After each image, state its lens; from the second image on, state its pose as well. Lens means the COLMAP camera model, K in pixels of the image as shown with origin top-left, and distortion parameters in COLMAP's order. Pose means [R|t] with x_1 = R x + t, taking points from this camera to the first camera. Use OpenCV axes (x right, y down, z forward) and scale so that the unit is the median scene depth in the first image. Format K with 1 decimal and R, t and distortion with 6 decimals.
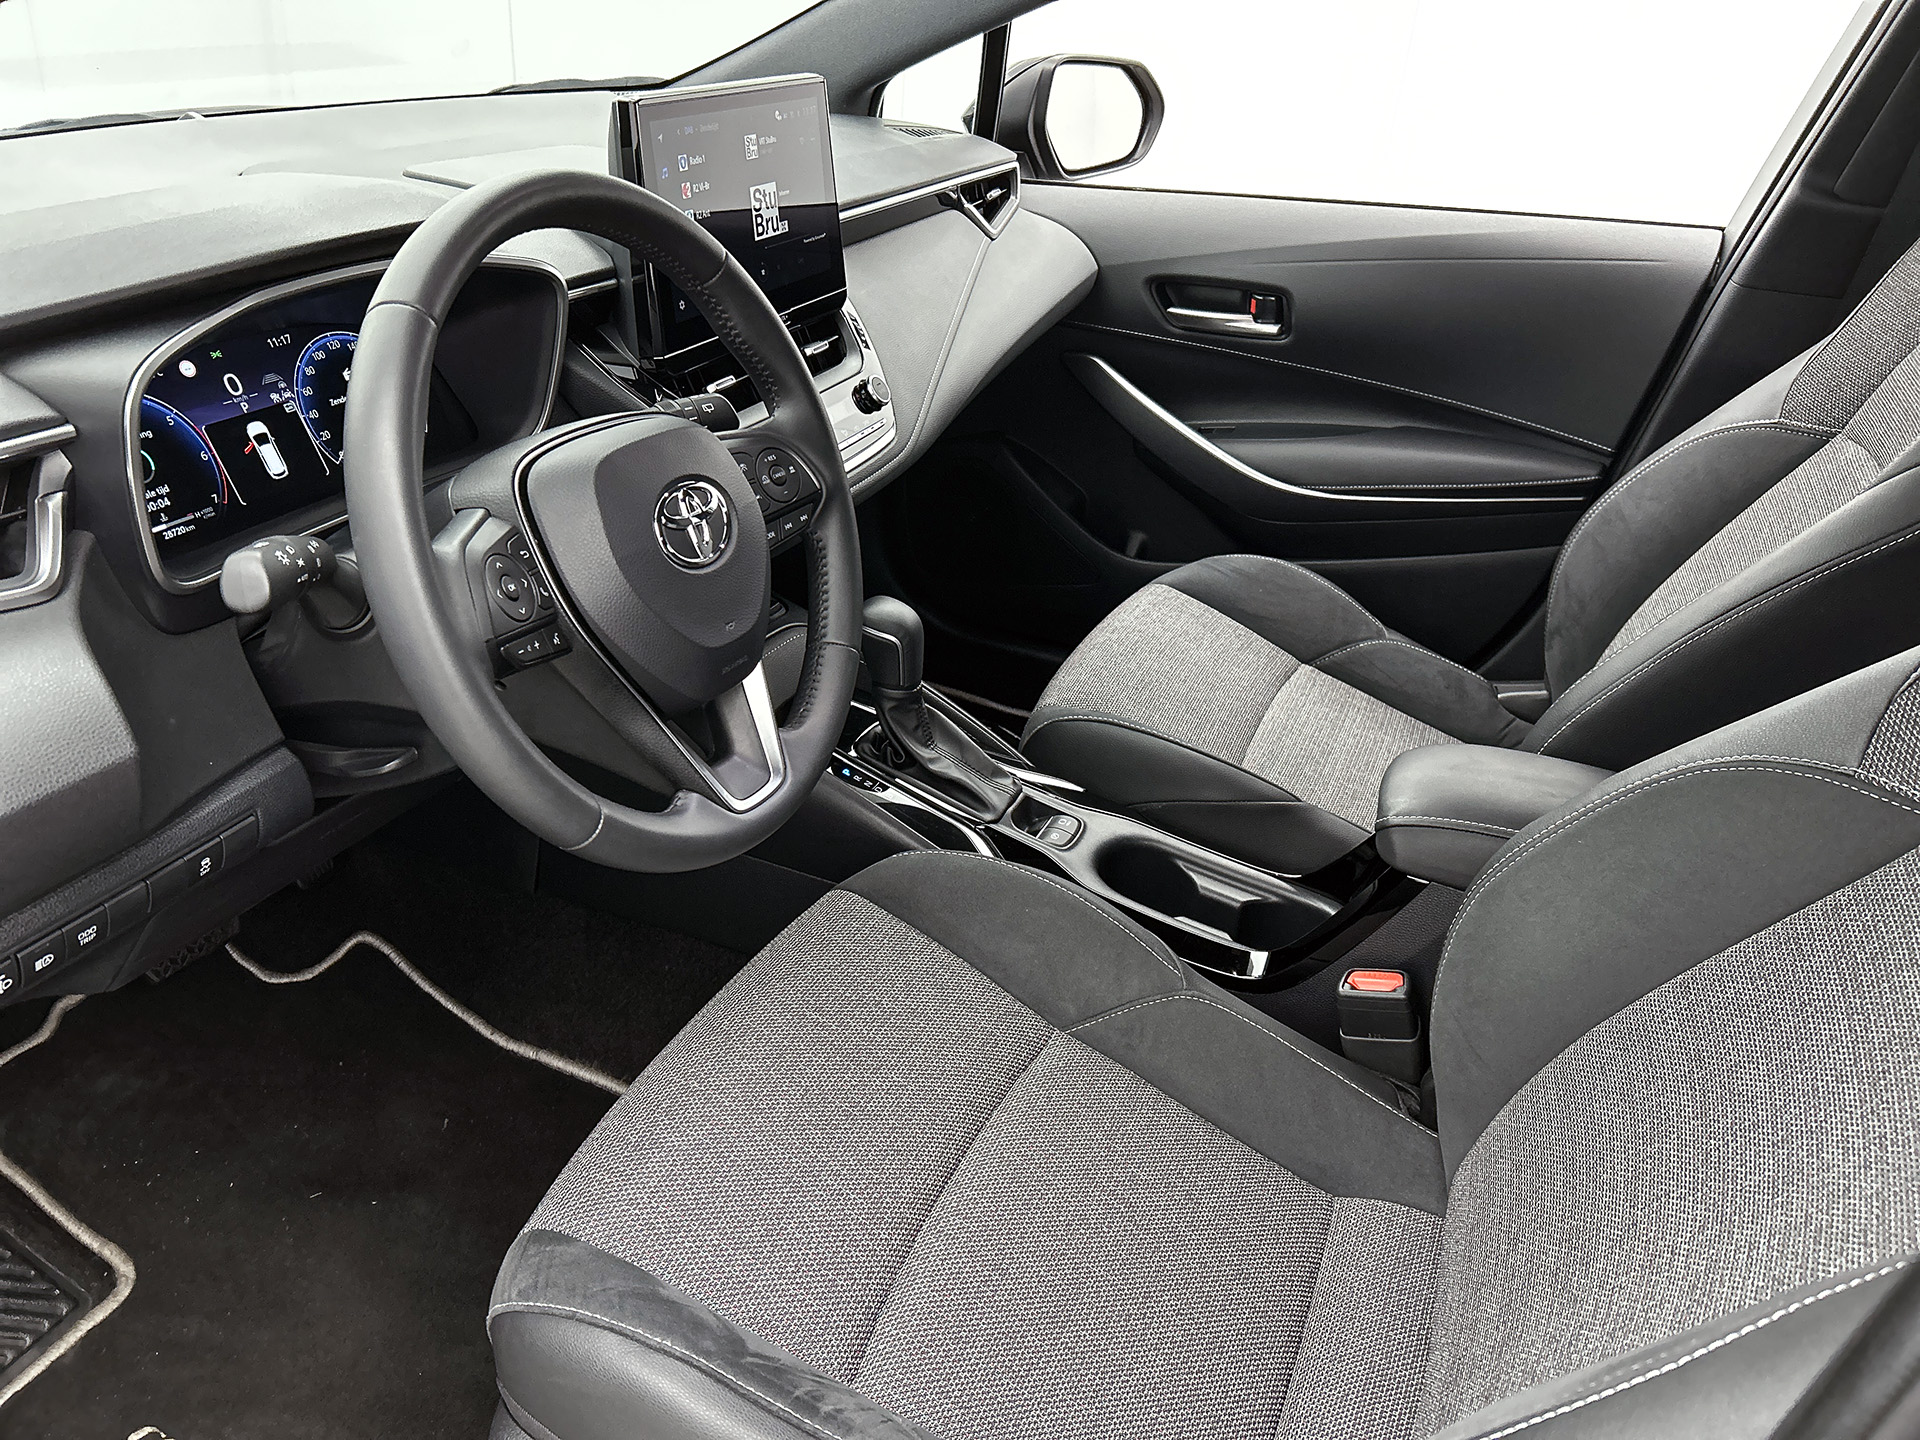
lens RADIAL K [[1432.2, 0, 960.6], [0, 1432.2, 710.5], [0, 0, 1]] dist [-0.004891, -0.007929]
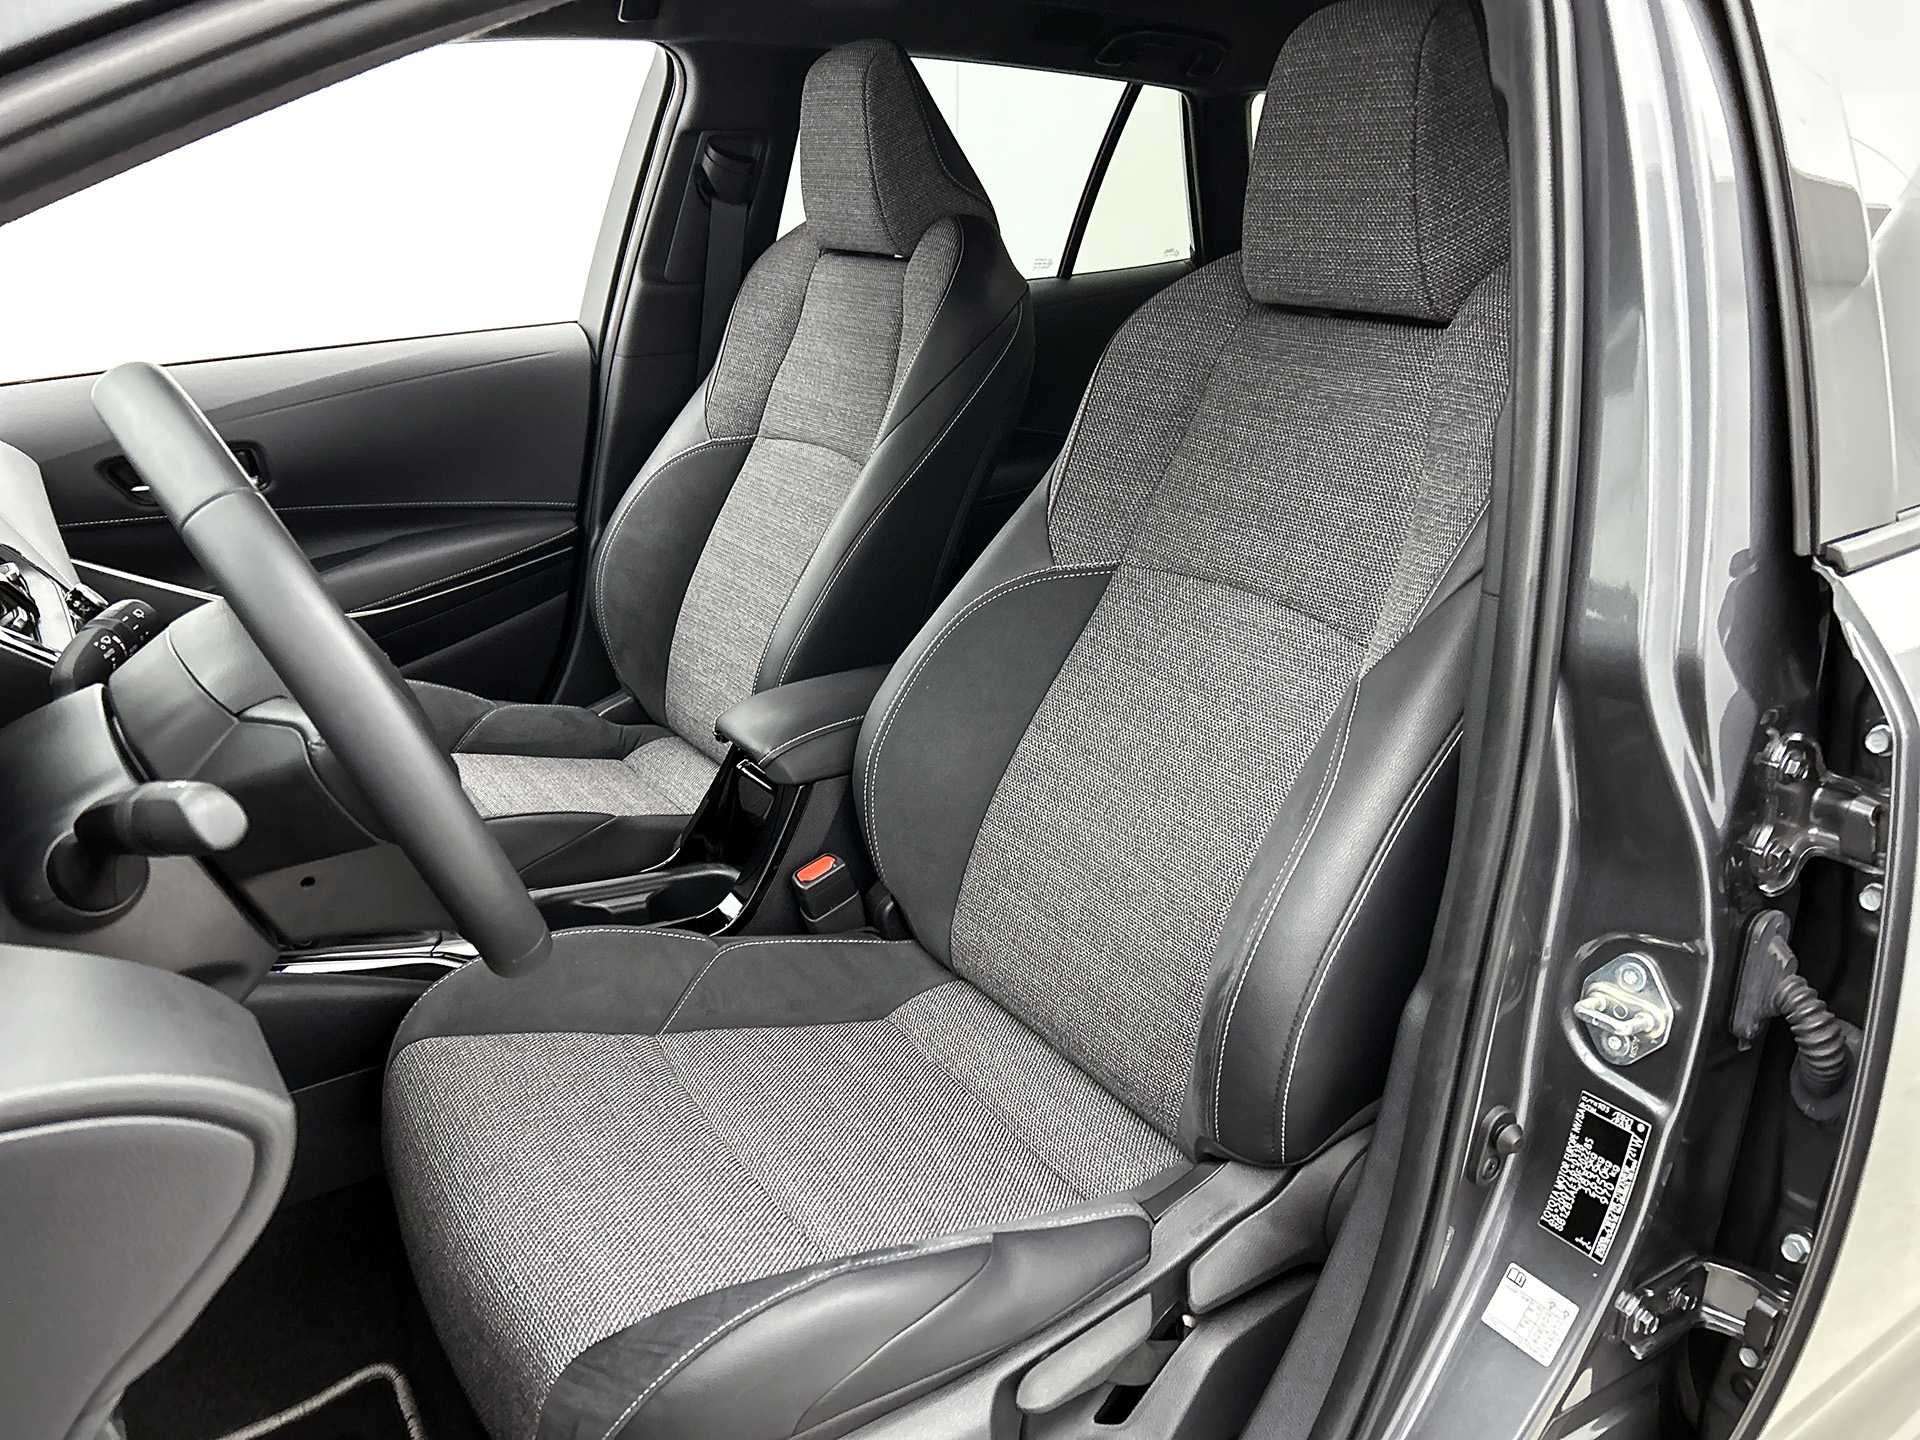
lens RADIAL K [[1432.2, 0, 964.6], [0, 1432.2, 725.1], [0, 0, 1]] dist [-0.004891, -0.007929]
pose [[0.526222, -0.355348, 0.772540, -0.462490], [0.422755, 0.897595, 0.124908, -0.027409], [-0.737814, 0.260866, 0.622559, 0.037729]]
